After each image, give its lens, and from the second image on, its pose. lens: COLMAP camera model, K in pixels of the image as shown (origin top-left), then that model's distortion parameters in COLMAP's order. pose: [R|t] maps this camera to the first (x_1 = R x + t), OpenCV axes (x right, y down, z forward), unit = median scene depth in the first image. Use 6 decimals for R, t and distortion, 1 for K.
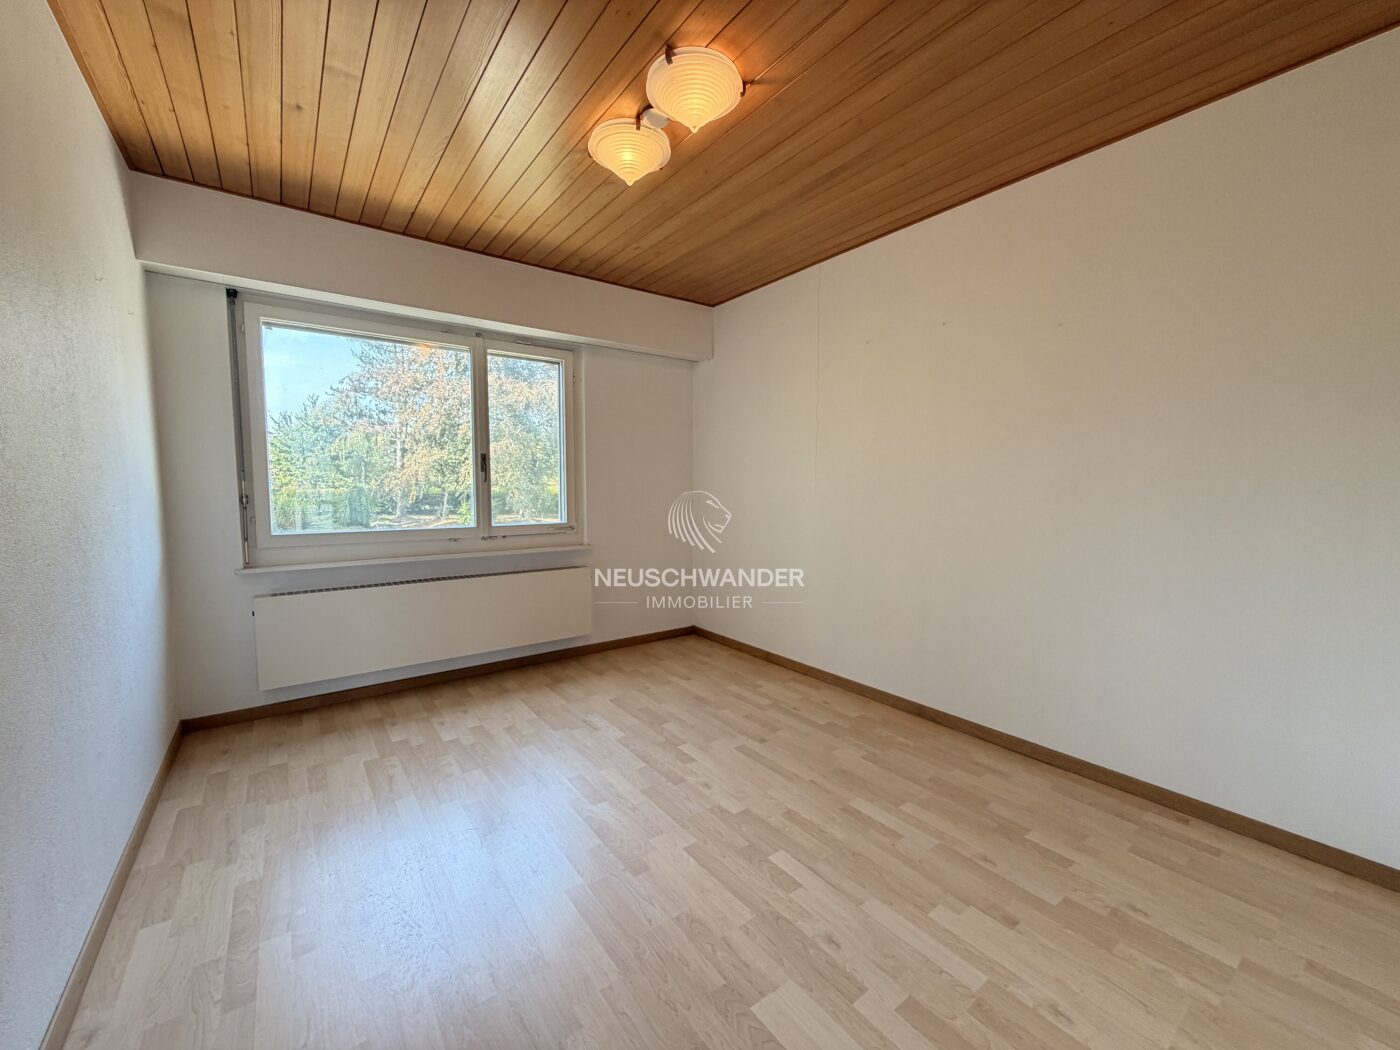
lens RADIAL K [[566.5, 0, 700.0], [0, 566.5, 525.0], [0, 0, 1]] dist [0.018244, -0.000005]
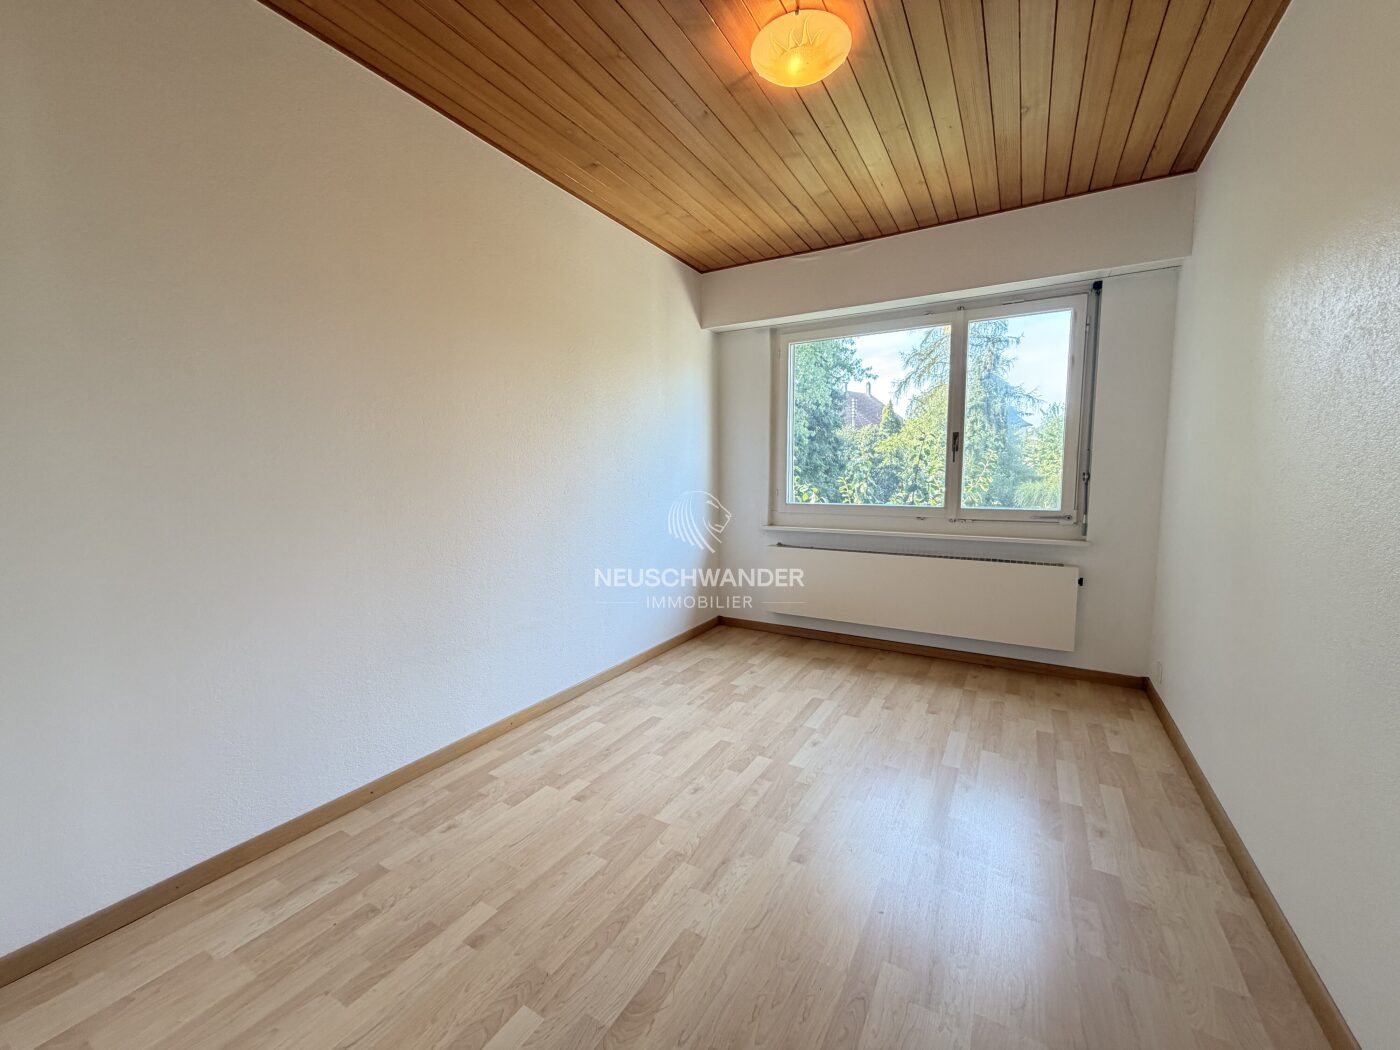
lens RADIAL K [[554.8, 0, 714.0], [0, 554.8, 521.5], [0, 0, 1]] dist [0.020321, 0.000047]
pose [[0.411976, 0.086821, -0.907049, 0.319286], [-0.056612, 0.995966, 0.069619, -0.017521], [0.909434, 0.022669, 0.415230, 0.241554]]
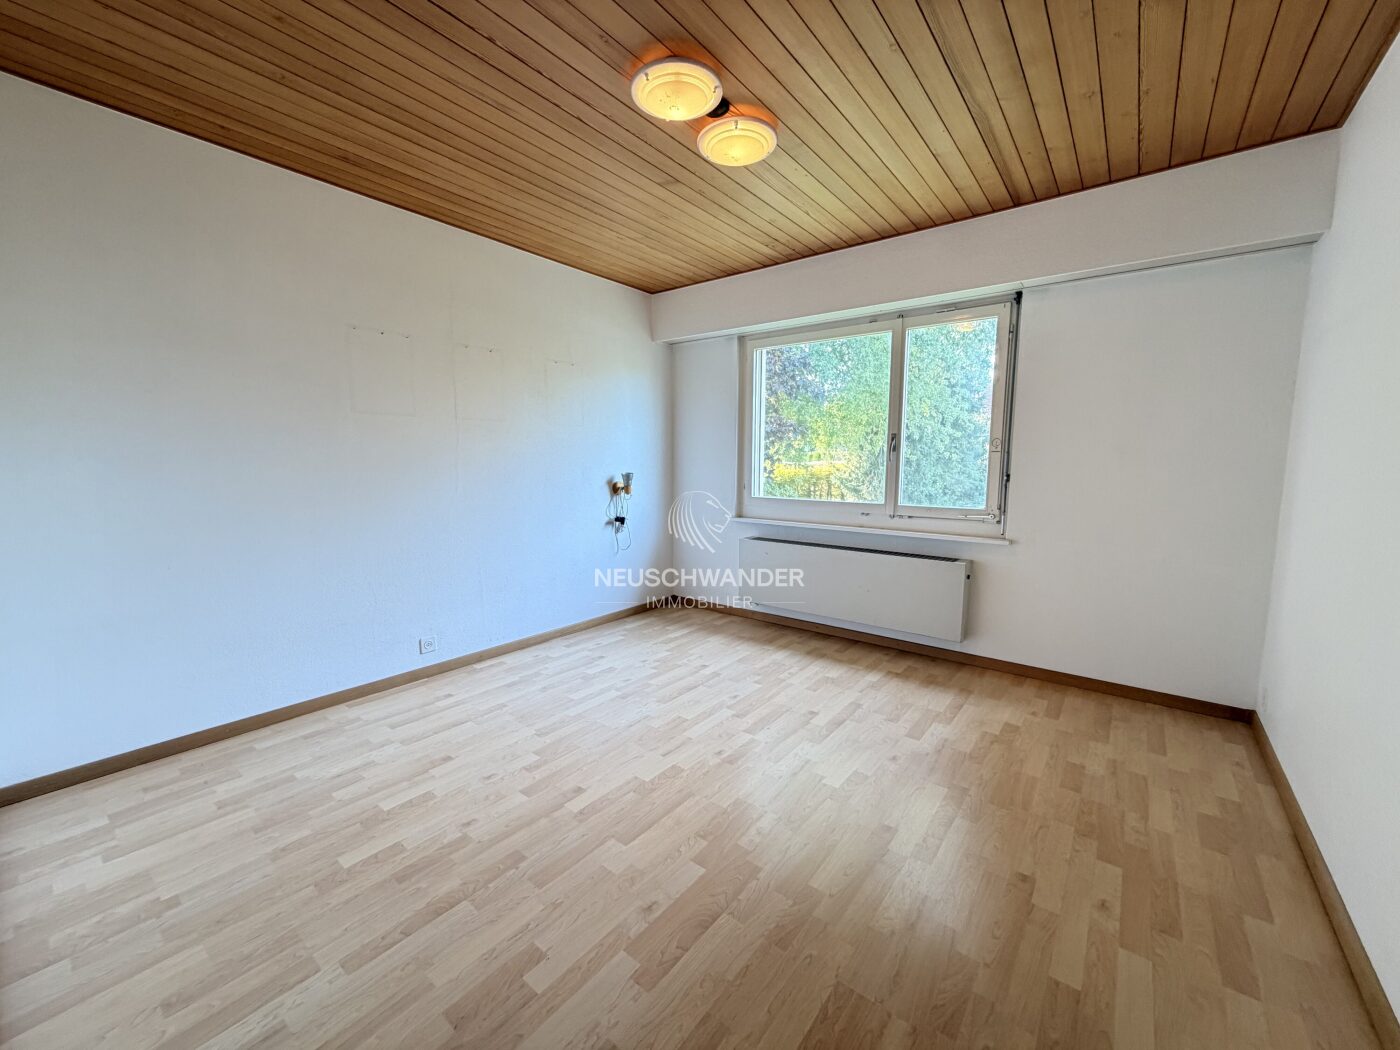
lens RADIAL K [[573.4, 0, 700.0], [0, 573.4, 525.0], [0, 0, 1]] dist [-0.001023, 0.007847]
pose [[0.261263, 0.107968, -0.959211, 0.533929], [-0.075120, 0.992985, 0.091309, -0.030429], [0.962340, 0.048200, 0.267540, 0.397852]]
